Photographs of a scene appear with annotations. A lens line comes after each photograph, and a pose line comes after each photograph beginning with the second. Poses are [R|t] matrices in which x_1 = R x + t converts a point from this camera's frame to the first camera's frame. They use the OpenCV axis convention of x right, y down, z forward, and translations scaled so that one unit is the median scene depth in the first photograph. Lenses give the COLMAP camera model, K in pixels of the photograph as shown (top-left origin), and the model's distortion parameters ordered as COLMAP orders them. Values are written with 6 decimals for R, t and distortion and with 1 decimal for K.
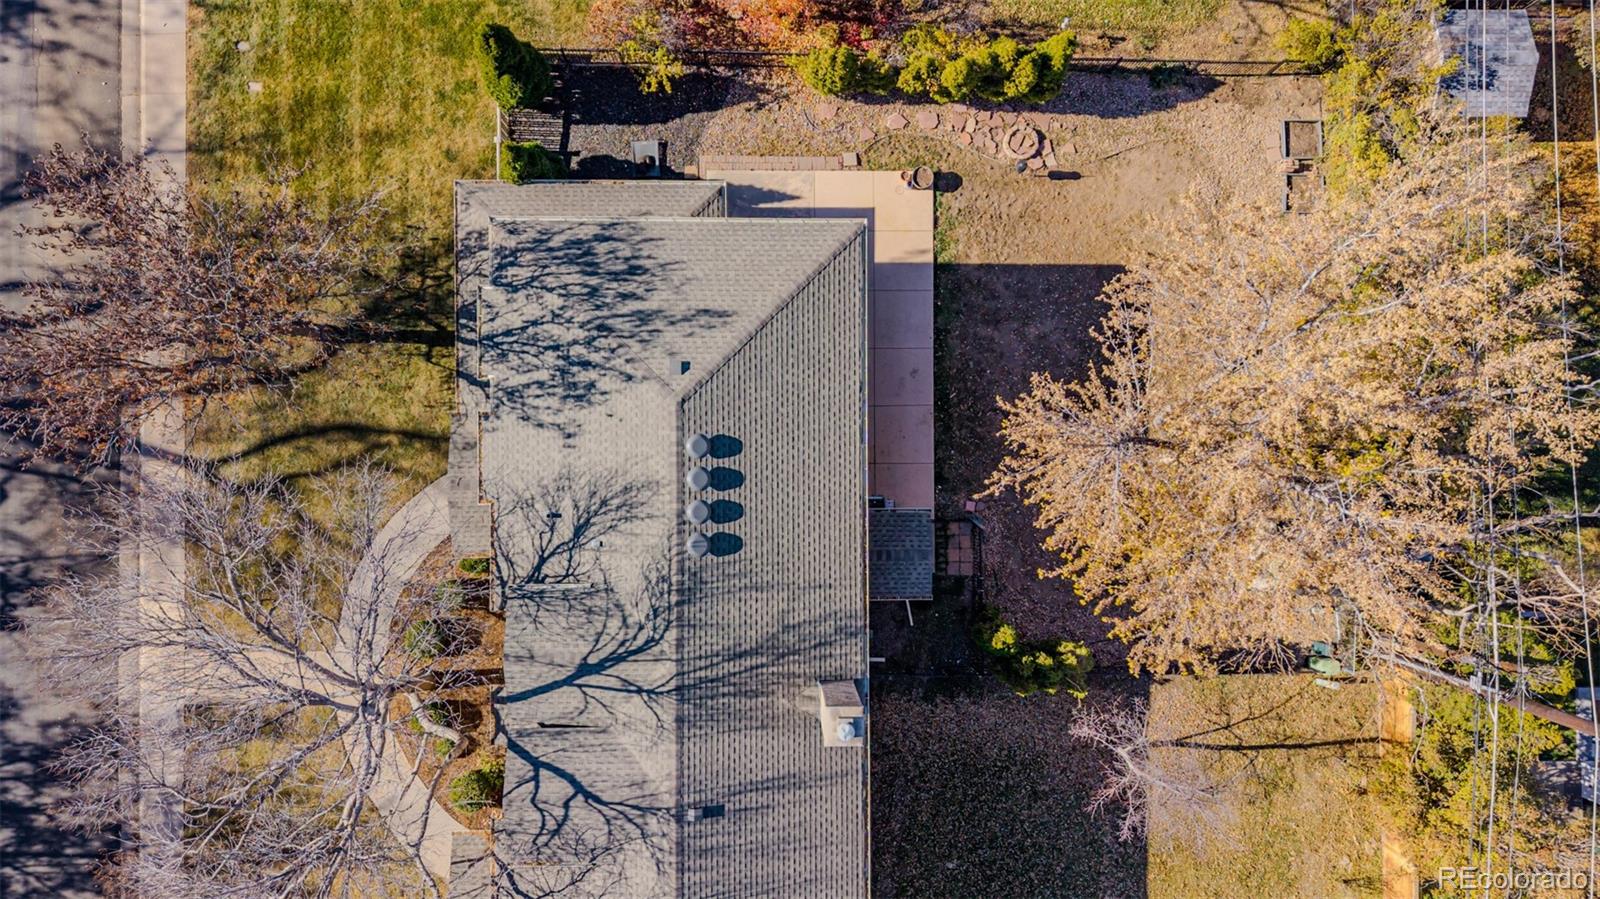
lens RADIAL K [[1112.9, 0, 799.9], [0, 1112.9, 442.5], [0, 0, 1]] dist [0.013466, -0.013473]
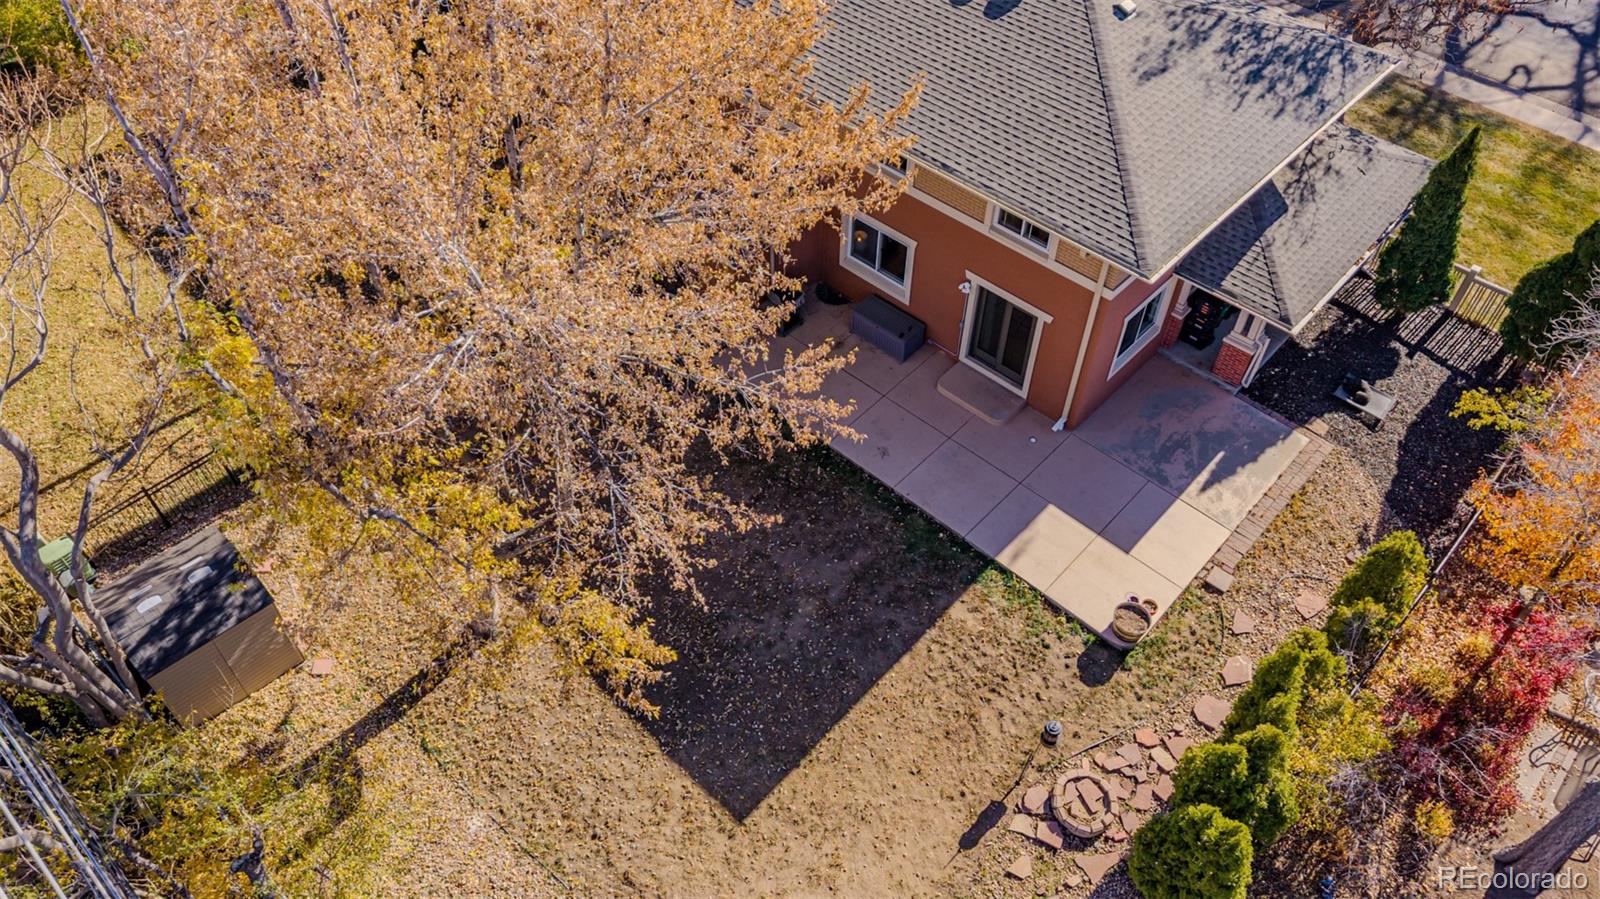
lens RADIAL K [[1112.9, 0, 799.0], [0, 1112.9, 465.7], [0, 0, 1]] dist [0.013466, -0.013473]
pose [[-0.683989, 0.507756, -0.523777, 0.506119], [-0.728945, -0.503540, 0.463775, -0.350636], [-0.028258, 0.699022, 0.714542, 0.550284]]
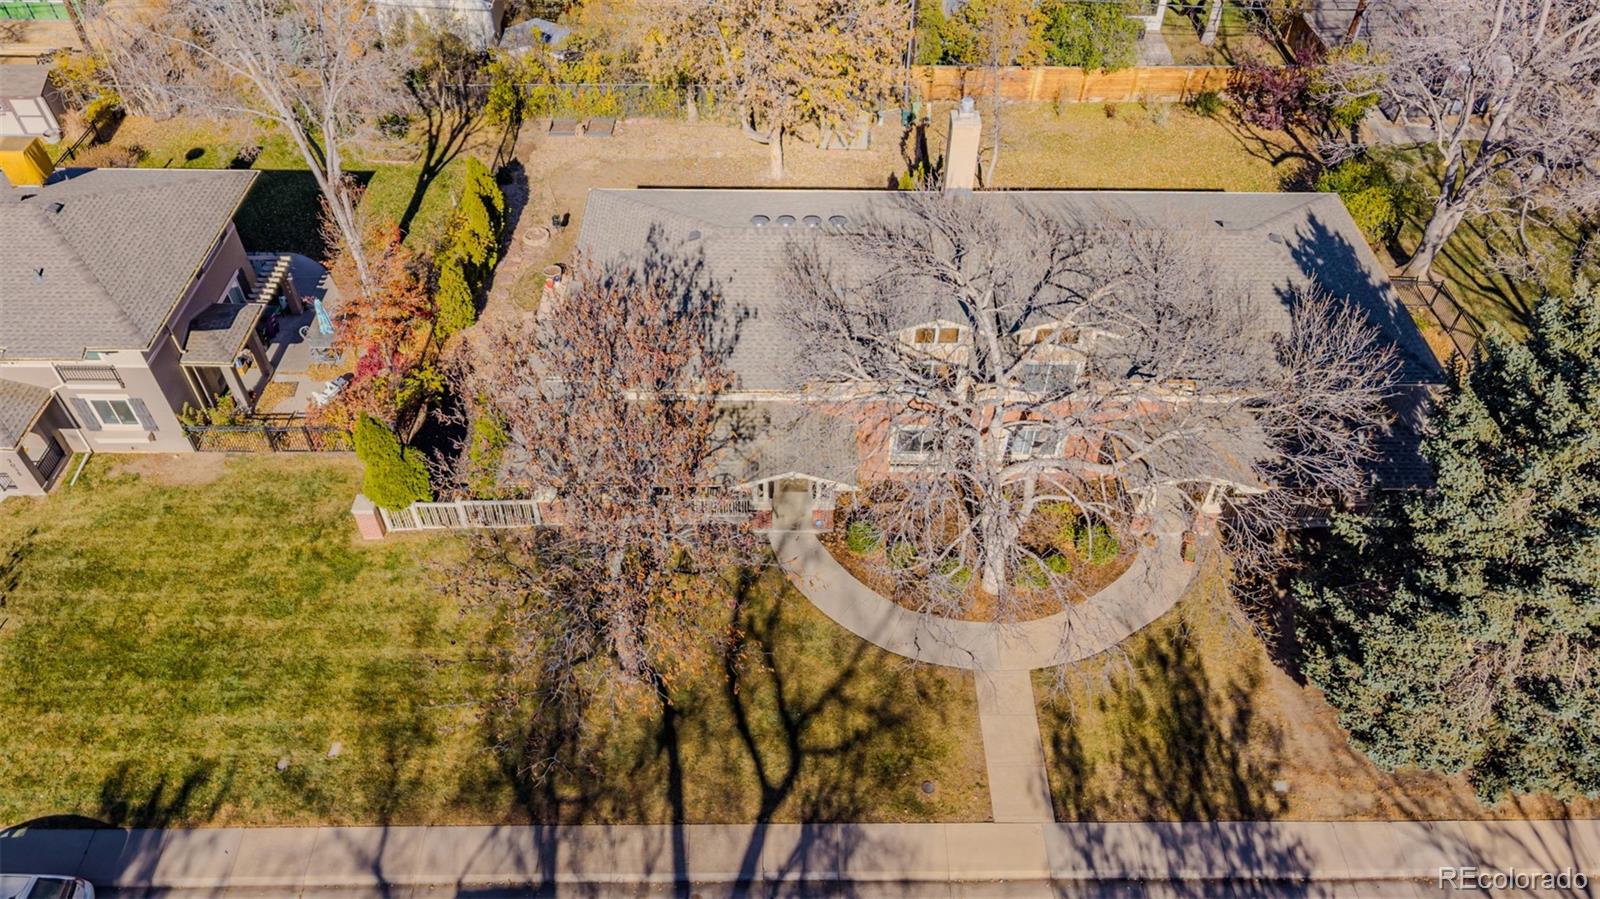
lens RADIAL K [[1112.9, 0, 790.2], [0, 1112.9, 449.9], [0, 0, 1]] dist [0.013466, -0.013473]
pose [[0.006795, -0.741339, 0.671097, -0.910610], [0.999824, 0.016782, 0.008415, 0.026712], [-0.017501, 0.670921, 0.741322, 0.197310]]
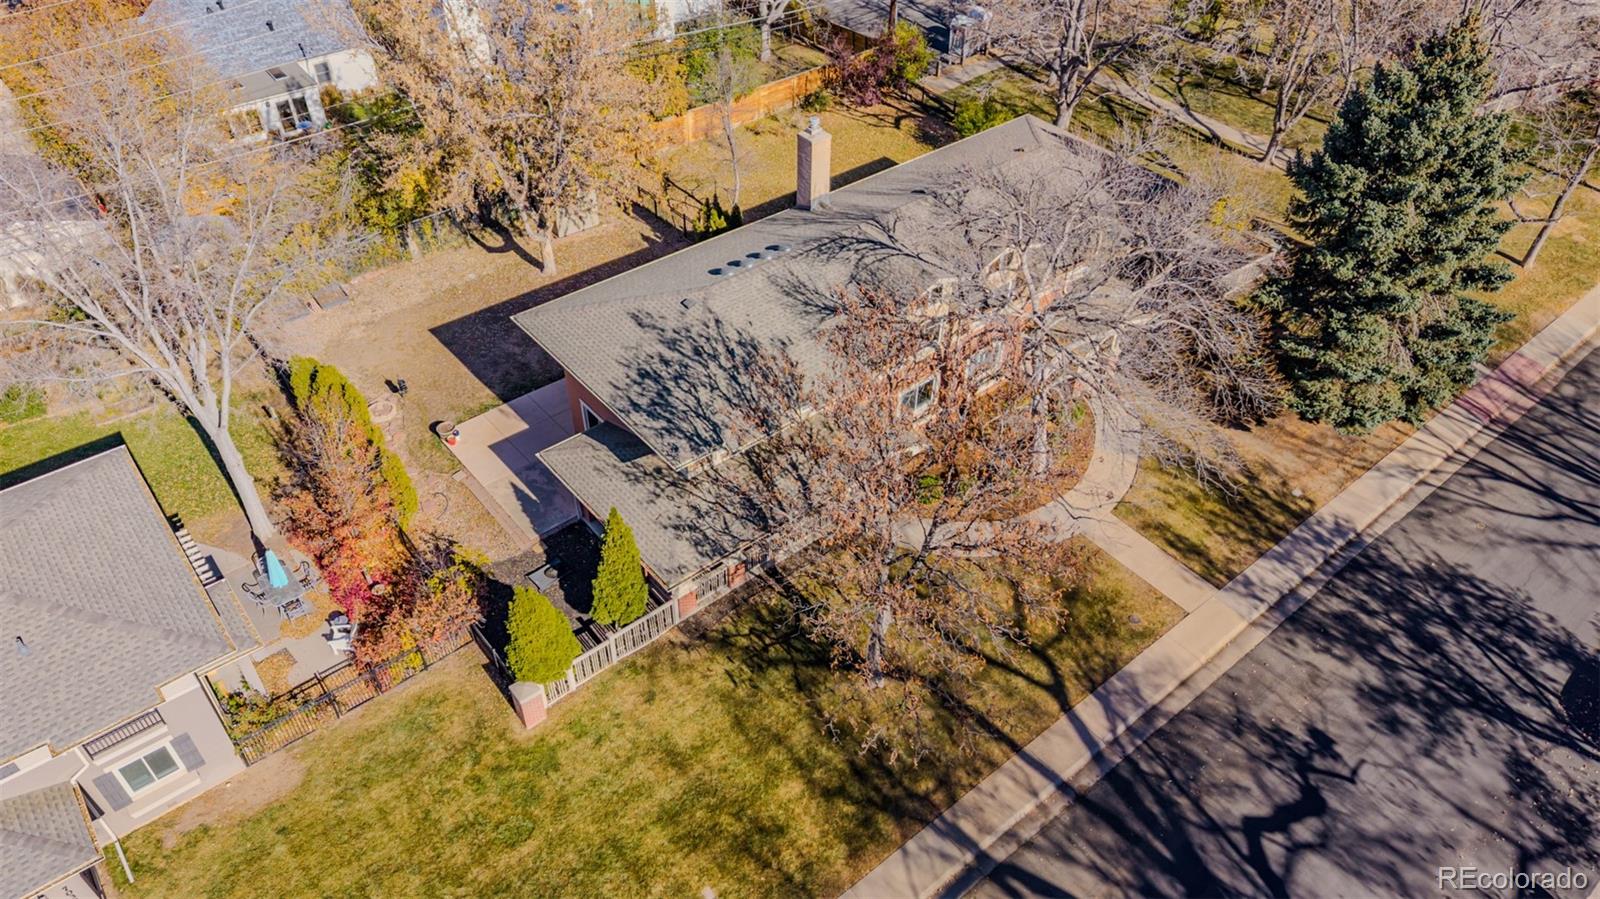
lens RADIAL K [[1112.9, 0, 792.9], [0, 1112.9, 452.7], [0, 0, 1]] dist [0.013466, -0.013473]
pose [[-0.623418, -0.548526, 0.557198, -0.823320], [0.780832, -0.399721, 0.480129, -0.545975], [-0.040640, 0.734399, 0.677500, 0.196473]]
